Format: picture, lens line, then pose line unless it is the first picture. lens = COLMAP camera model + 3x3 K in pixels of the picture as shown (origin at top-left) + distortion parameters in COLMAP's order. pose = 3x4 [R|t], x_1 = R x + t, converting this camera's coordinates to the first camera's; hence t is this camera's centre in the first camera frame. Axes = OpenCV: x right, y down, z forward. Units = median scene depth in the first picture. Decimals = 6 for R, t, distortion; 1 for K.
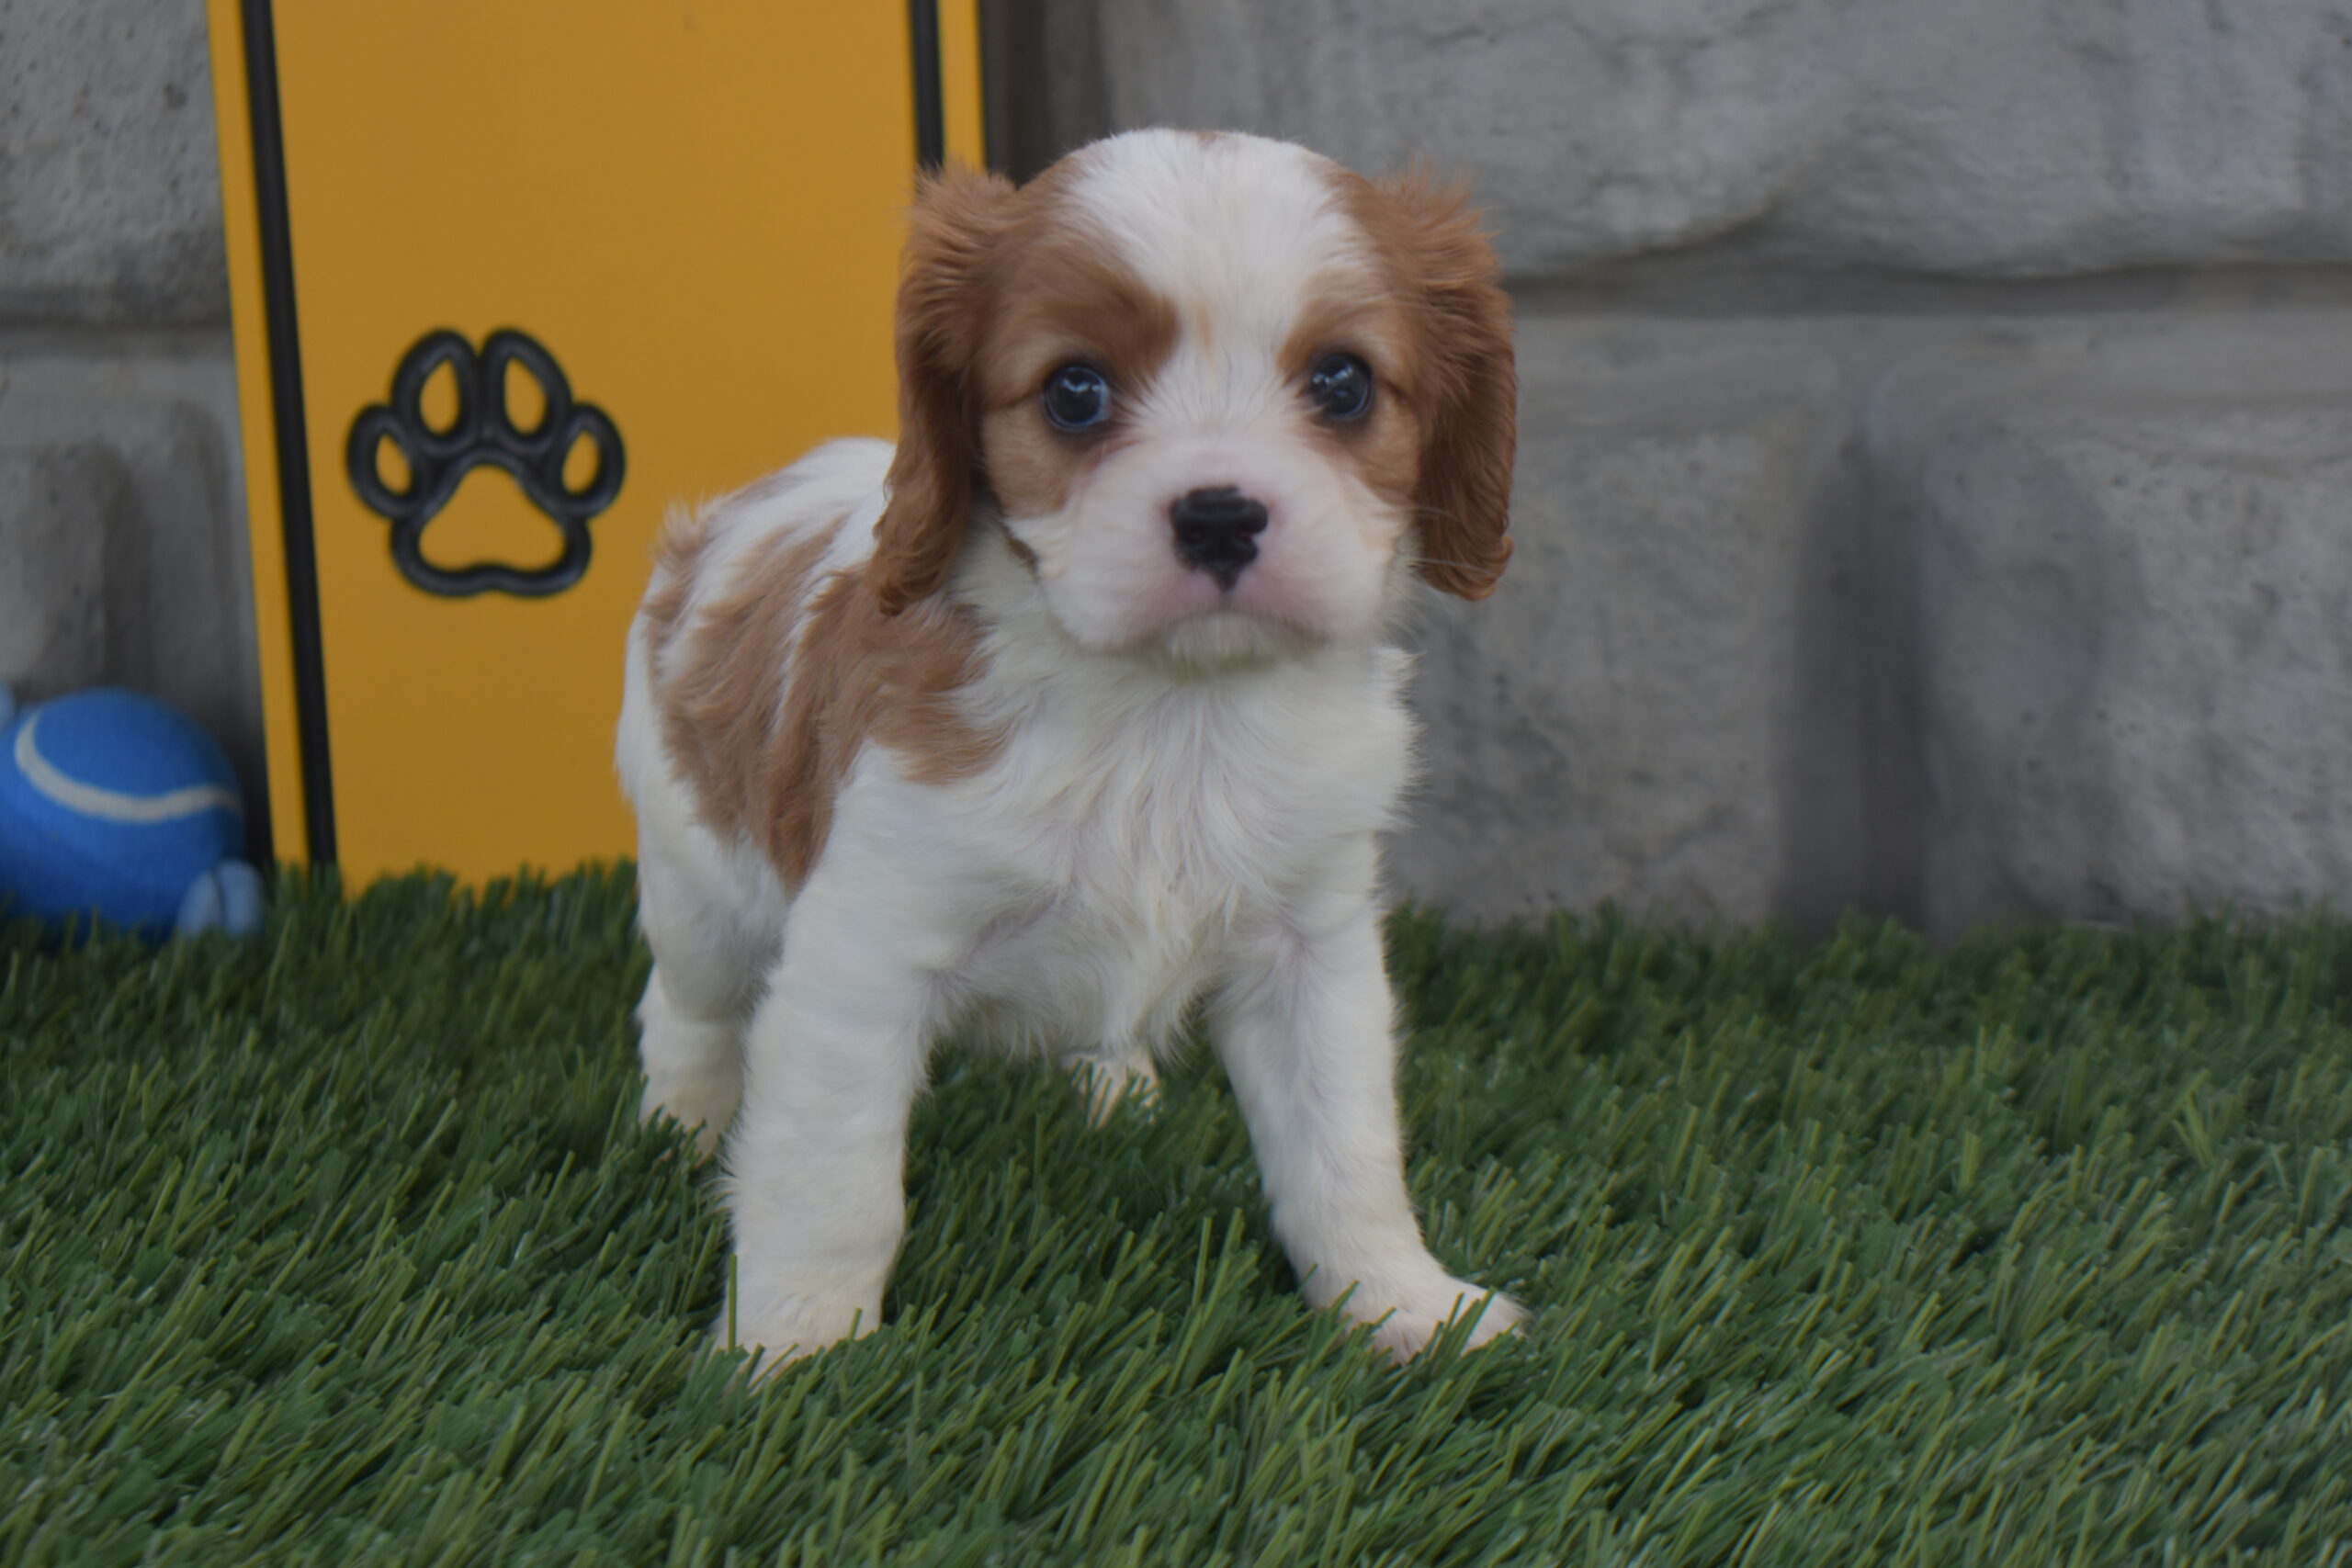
lens RADIAL K [[4995.1, 0, 1218.7], [0, 4995.1, 788.3], [0, 0, 1]] dist [0.036554, 0.294426]
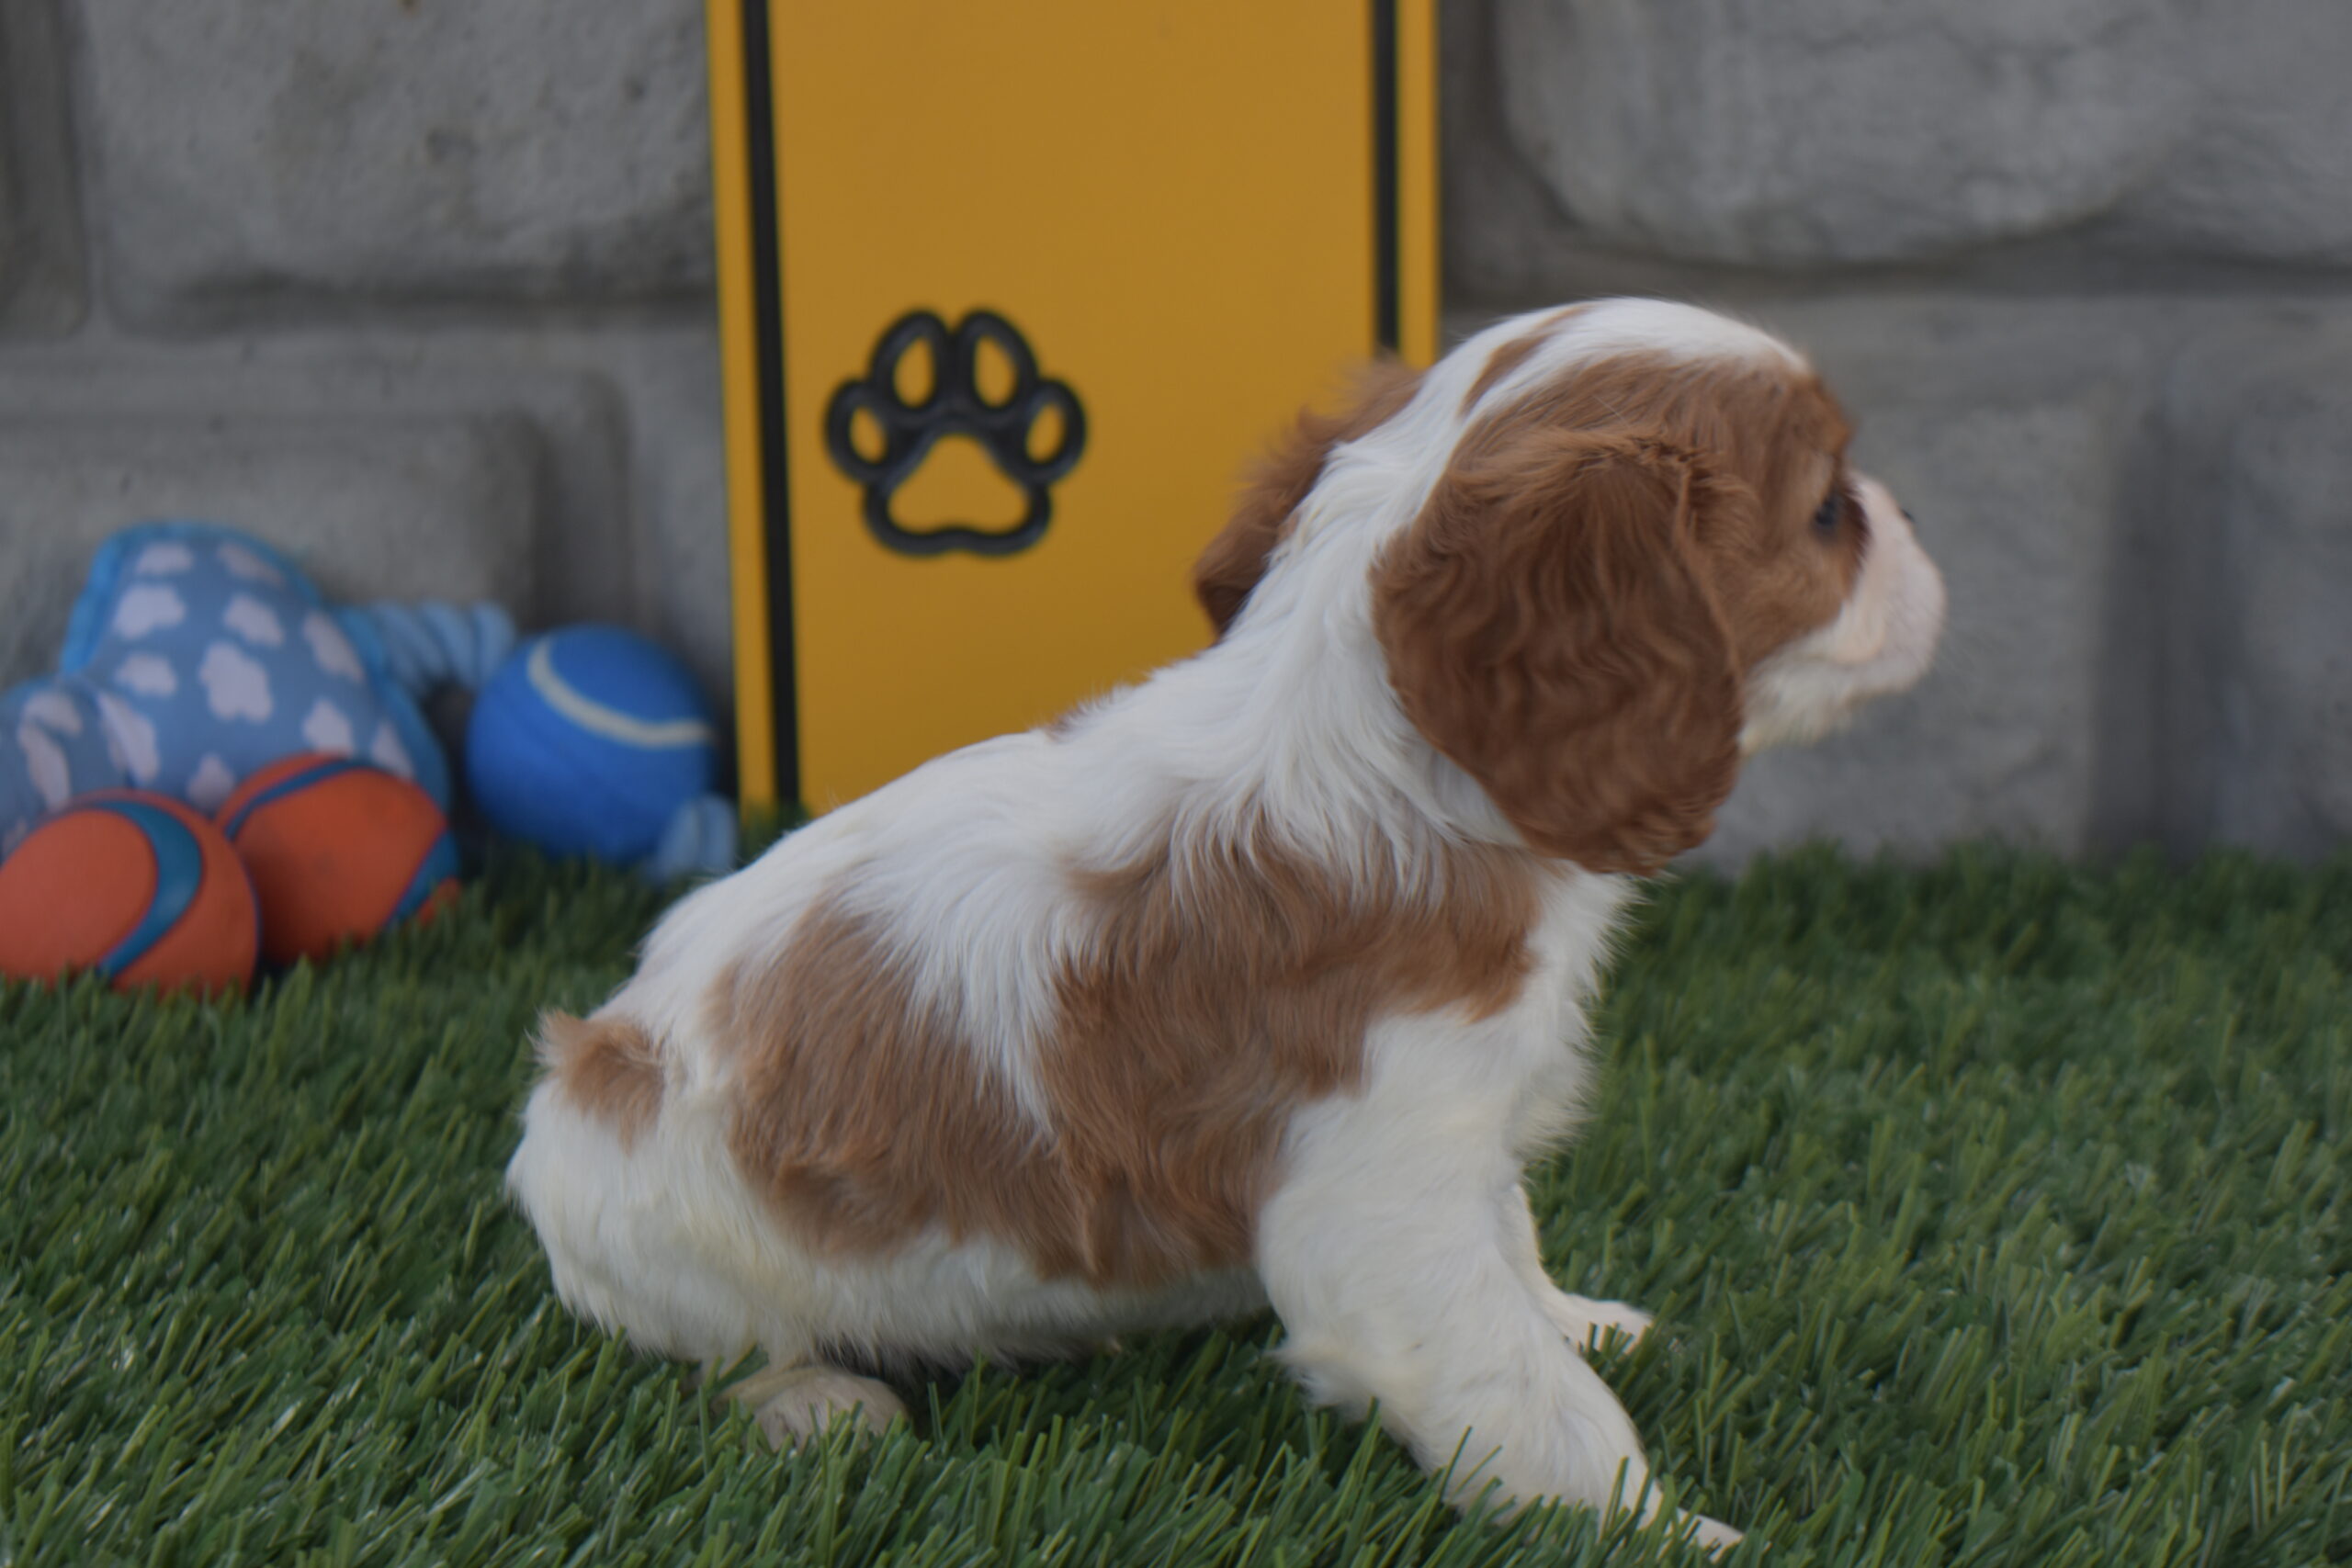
lens RADIAL K [[4995.1, 0, 1218.7], [0, 4995.1, 788.3], [0, 0, 1]] dist [0.036554, 0.294426]
pose [[0.996265, -0.005317, 0.086189, -0.191188], [0.004016, 0.999876, 0.015258, -0.004684], [-0.086259, -0.014855, 0.996162, -0.085145]]
